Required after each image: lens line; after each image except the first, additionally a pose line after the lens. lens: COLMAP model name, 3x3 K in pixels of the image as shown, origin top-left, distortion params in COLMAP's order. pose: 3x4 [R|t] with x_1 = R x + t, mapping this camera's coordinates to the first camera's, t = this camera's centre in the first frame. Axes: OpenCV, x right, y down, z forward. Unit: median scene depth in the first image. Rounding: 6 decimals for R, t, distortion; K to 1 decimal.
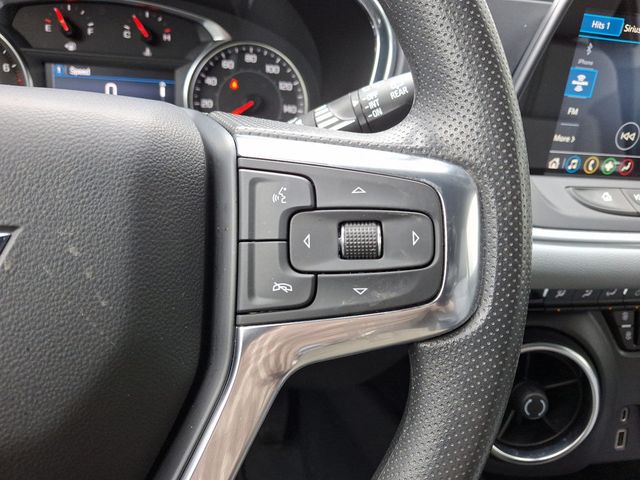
lens RADIAL K [[457.0, 0, 320.0], [0, 457.0, 240.0], [0, 0, 1]] dist [0.095322, -0.158759]
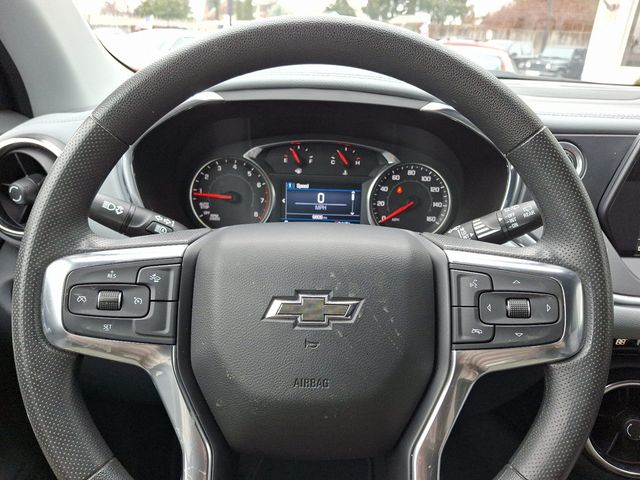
lens RADIAL K [[459.2, 0, 327.2], [0, 459.2, 239.0], [0, 0, 1]] dist [0.042470, -0.100788]
pose [[0.982755, 0.001496, -0.184904, -0.312317], [-0.020495, 0.994687, -0.100882, -0.069464], [0.183771, 0.102932, 0.977565, -0.985006]]
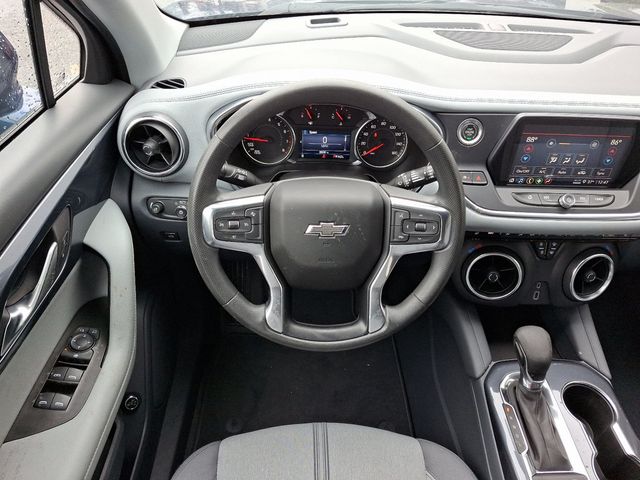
lens RADIAL K [[457.0, 0, 320.0], [0, 457.0, 240.0], [0, 0, 1]] dist [0.095322, -0.158759]
pose [[0.984088, 0.059129, -0.167554, -0.097446], [-0.019776, 0.973594, 0.227429, -0.752851], [0.176577, -0.220497, 0.959271, -2.951077]]
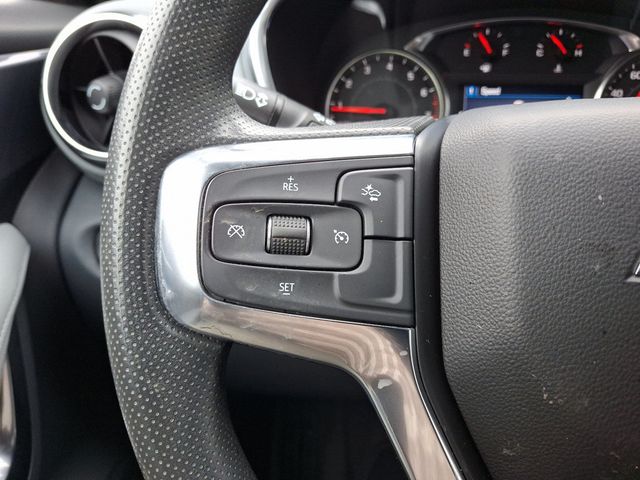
lens RADIAL K [[464.5, 0, 331.2], [0, 464.5, 237.5], [0, 0, 1]] dist [0.078169, -0.182297]
pose [[0.951054, 0.013922, -0.308712, -1.095508], [-0.027978, 0.998761, -0.041152, 0.040526], [0.307756, 0.047774, 0.950265, -0.213942]]
